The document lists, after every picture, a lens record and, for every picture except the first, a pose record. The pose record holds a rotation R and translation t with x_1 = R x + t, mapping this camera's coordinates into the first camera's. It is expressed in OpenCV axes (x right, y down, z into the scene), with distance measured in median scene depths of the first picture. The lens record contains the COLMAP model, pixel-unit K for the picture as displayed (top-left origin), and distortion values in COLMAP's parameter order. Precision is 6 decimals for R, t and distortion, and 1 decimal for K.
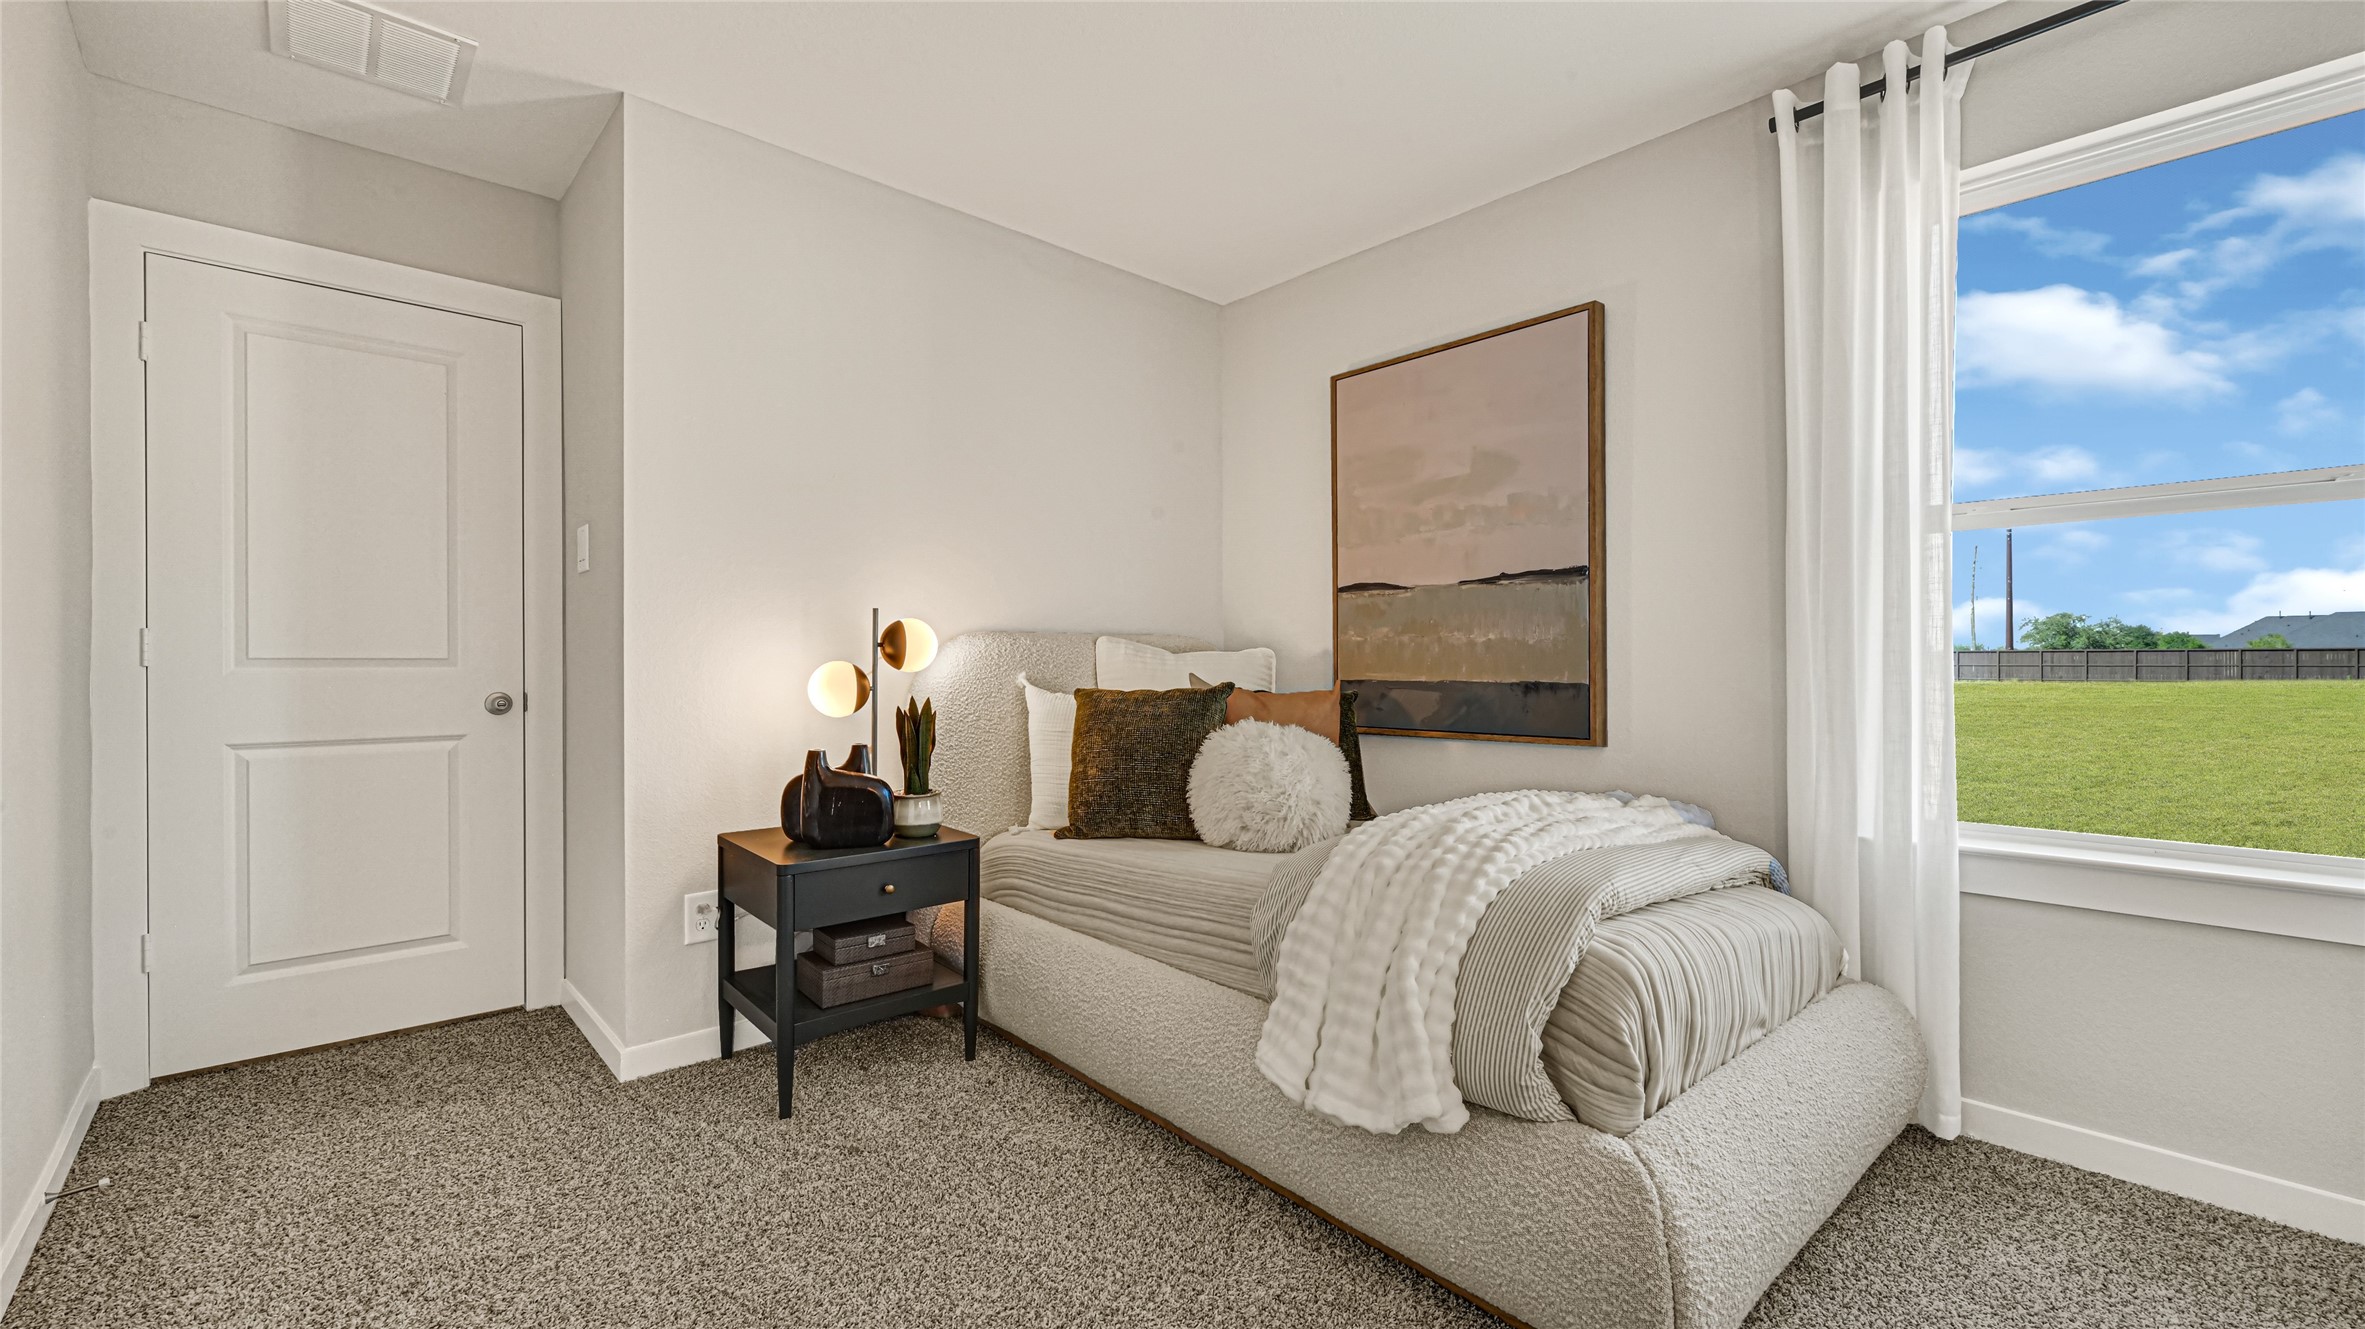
lens RADIAL K [[964.3, 0, 1183.6], [0, 964.3, 662.6], [0, 0, 1]] dist [0.004859, 0.000030]
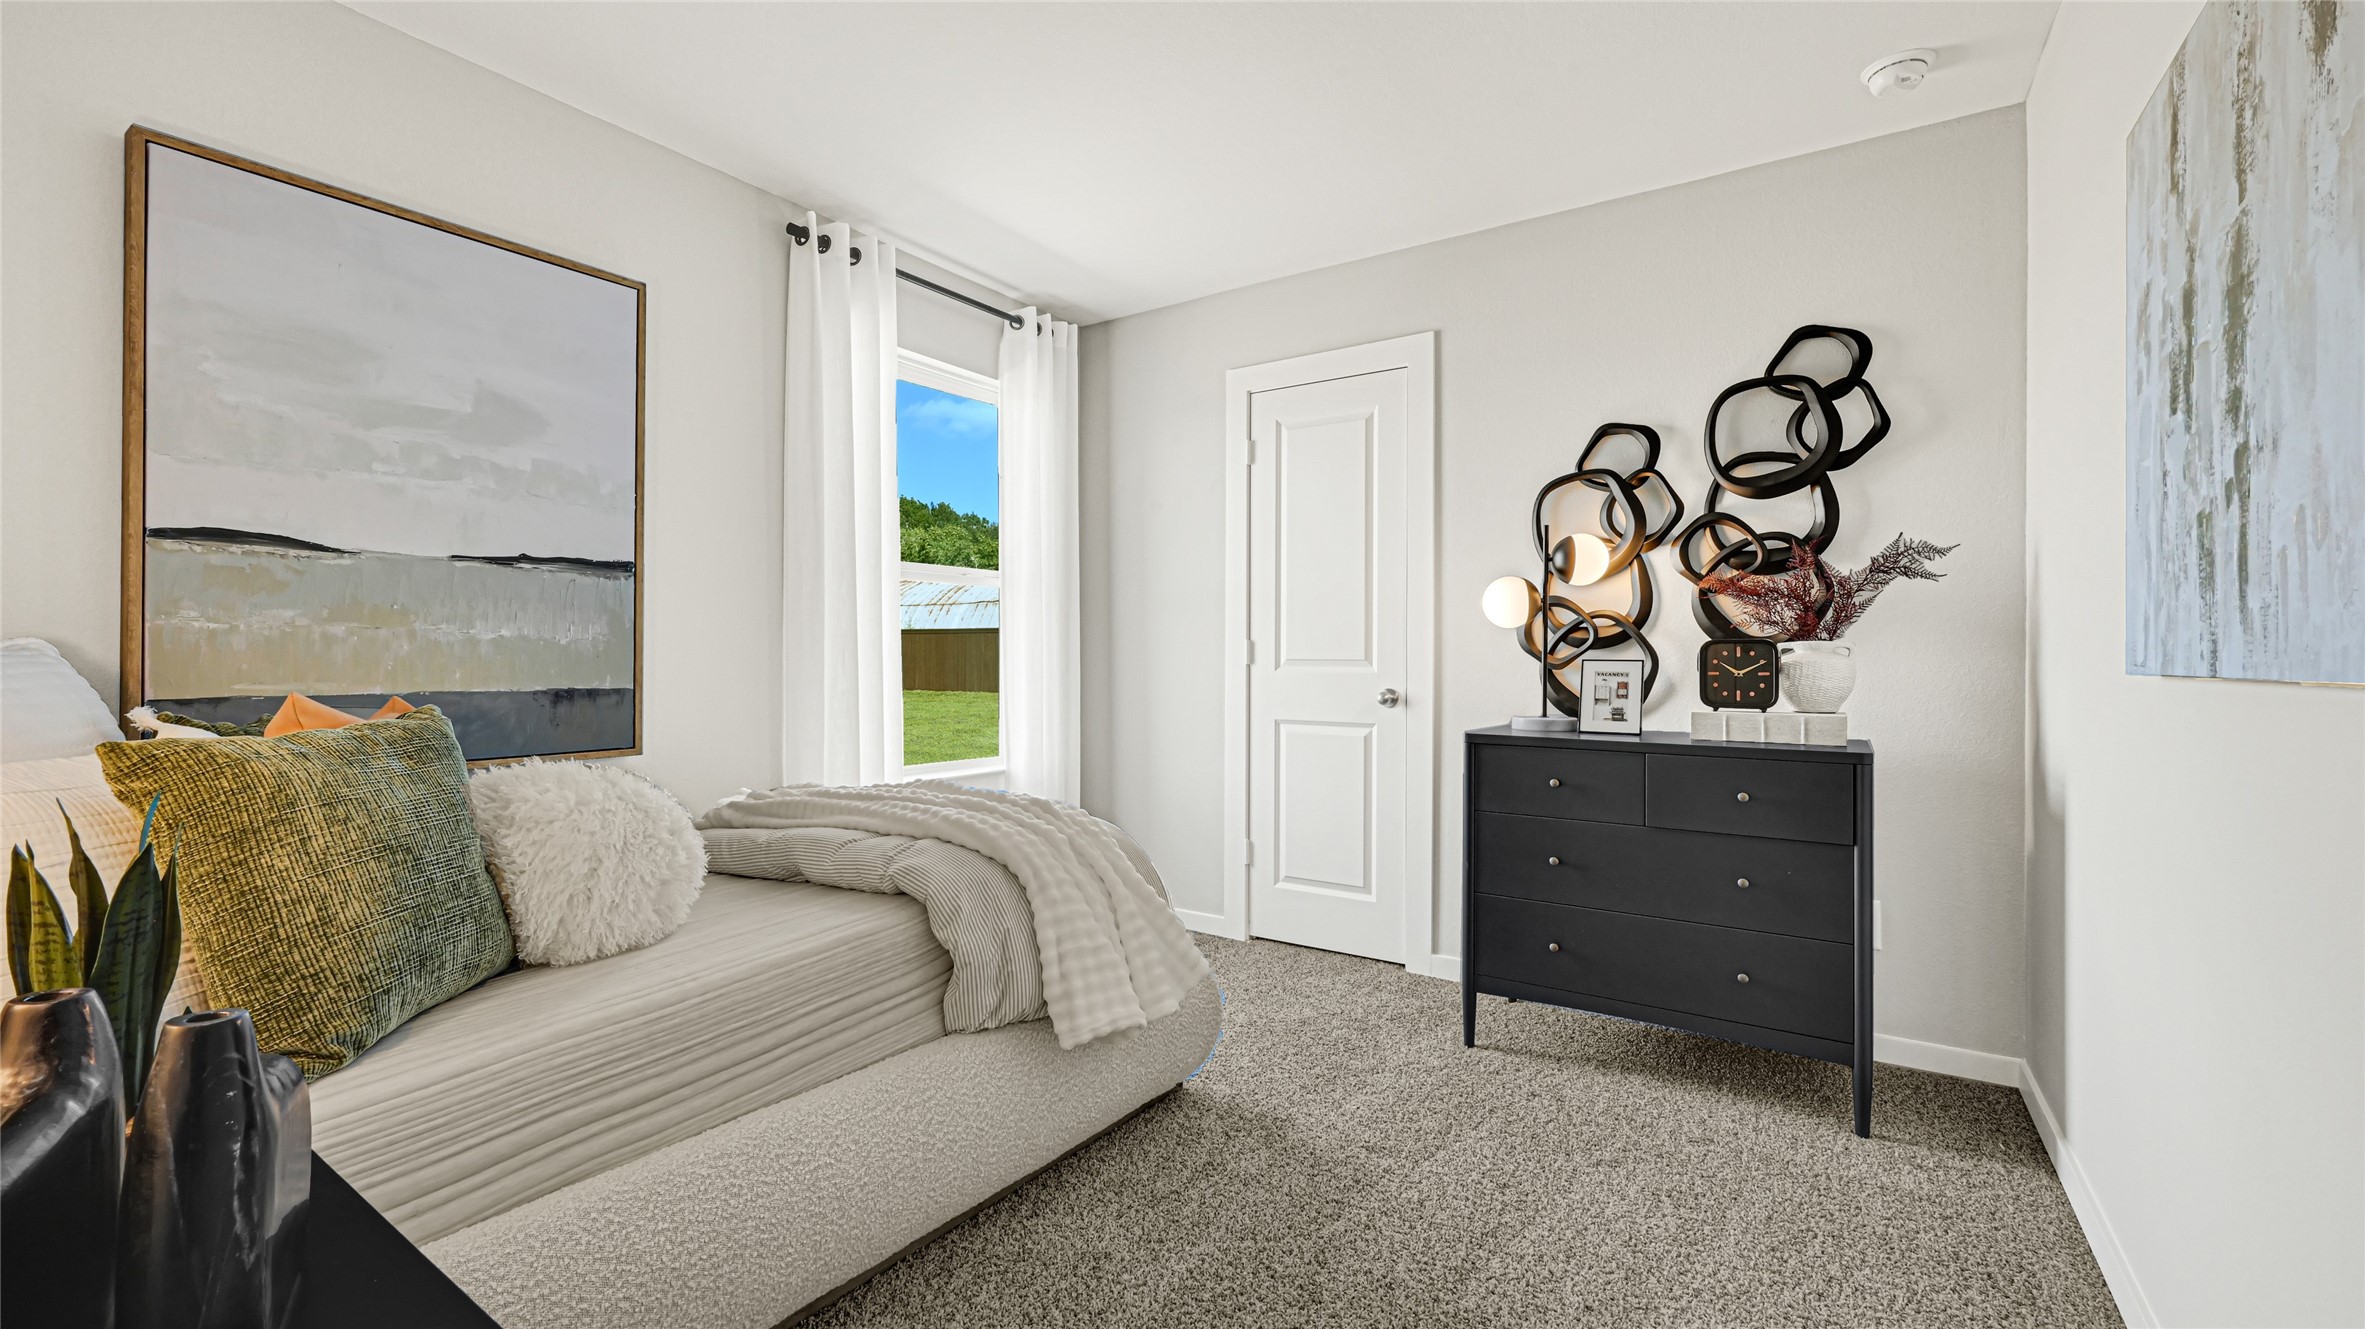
lens RADIAL K [[964.3, 0, 1184.7], [0, 964.3, 656.5], [0, 0, 1]] dist [0.004859, 0.000030]
pose [[-0.232332, -0.000999, 0.972636, -0.576507], [-0.005758, 0.999983, -0.000348, -0.010889], [-0.972620, -0.005681, -0.232334, 0.652769]]
